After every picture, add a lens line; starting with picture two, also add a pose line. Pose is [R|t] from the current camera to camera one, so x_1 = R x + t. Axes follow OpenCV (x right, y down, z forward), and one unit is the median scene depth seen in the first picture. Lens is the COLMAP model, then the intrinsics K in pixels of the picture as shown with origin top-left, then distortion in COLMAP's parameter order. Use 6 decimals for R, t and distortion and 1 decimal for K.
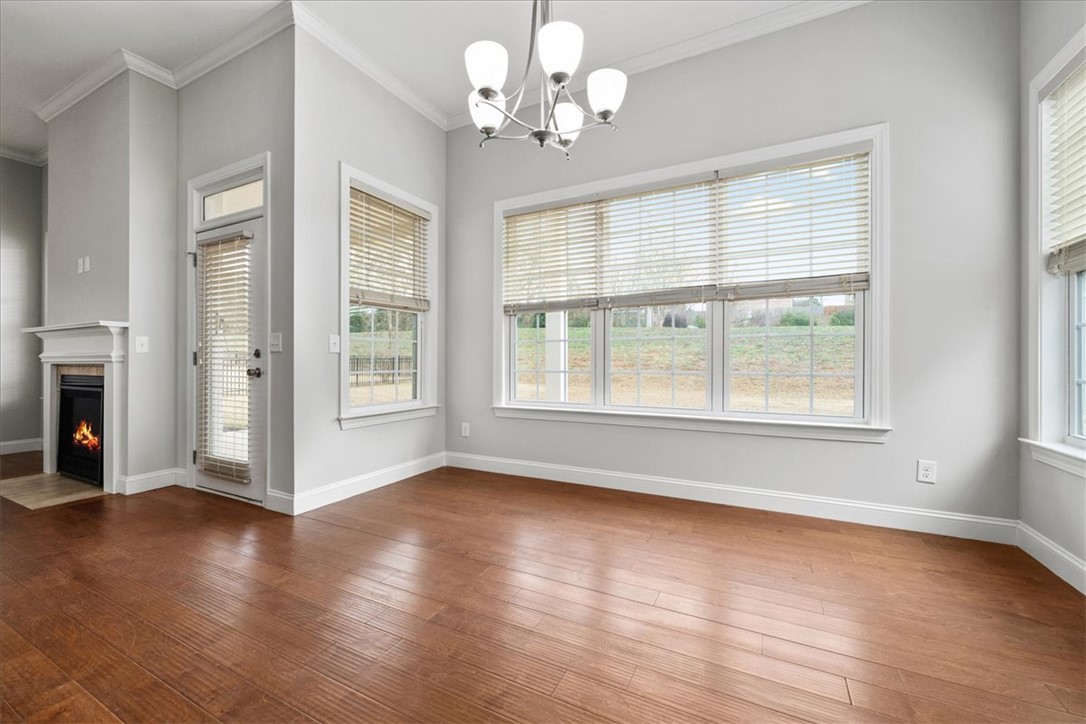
lens RADIAL K [[432.3, 0, 543.0], [0, 432.3, 362.0], [0, 0, 1]] dist [0.000149, 0.000007]
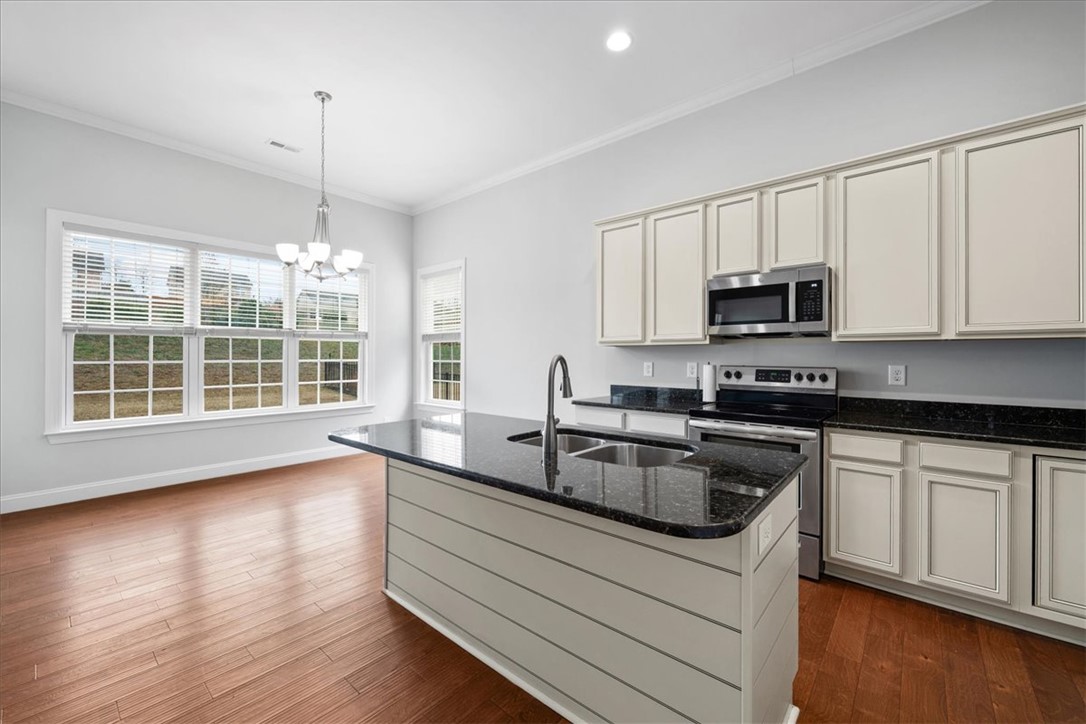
lens RADIAL K [[436.6, 0, 545.7], [0, 436.6, 360.2], [0, 0, 1]] dist [-0.000885, 0.000156]
pose [[0.227894, -0.004360, 0.973676, -0.991671], [-0.003149, 0.999981, 0.005215, -0.076531], [-0.973681, -0.004254, 0.227876, -0.293992]]
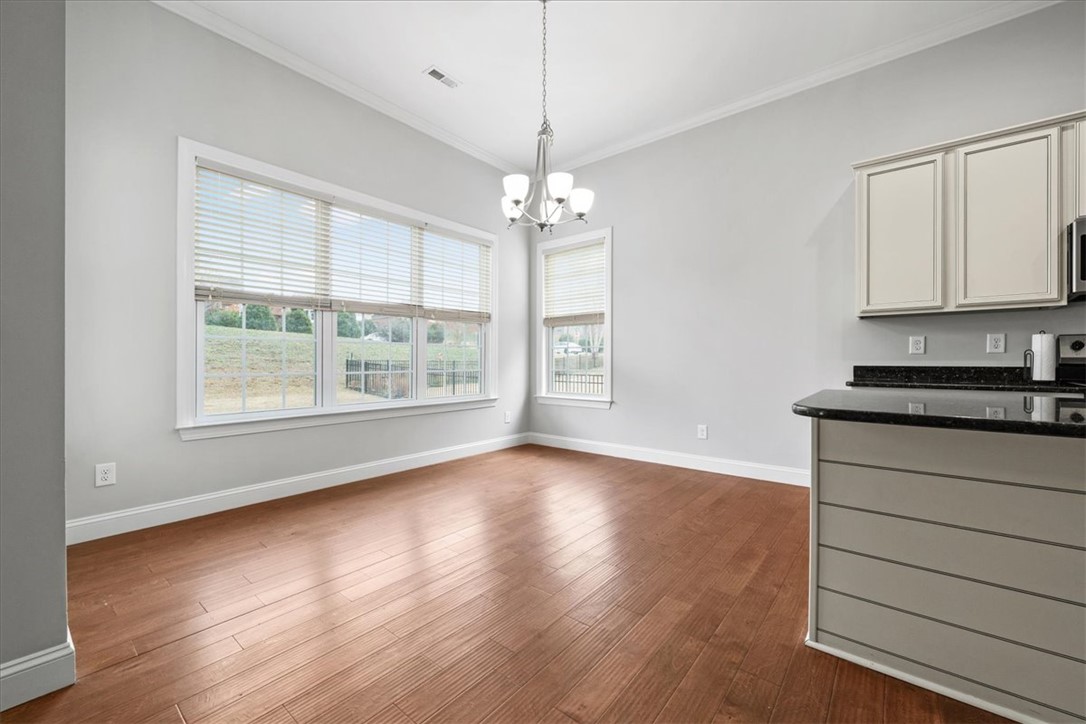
lens RADIAL K [[432.3, 0, 543.0], [0, 432.3, 362.0], [0, 0, 1]] dist [0.000149, 0.000007]
pose [[0.204374, -0.001510, 0.978892, -0.878626], [-0.000379, 0.999999, 0.001622, -0.005253], [-0.978893, -0.000703, 0.204373, 0.361707]]
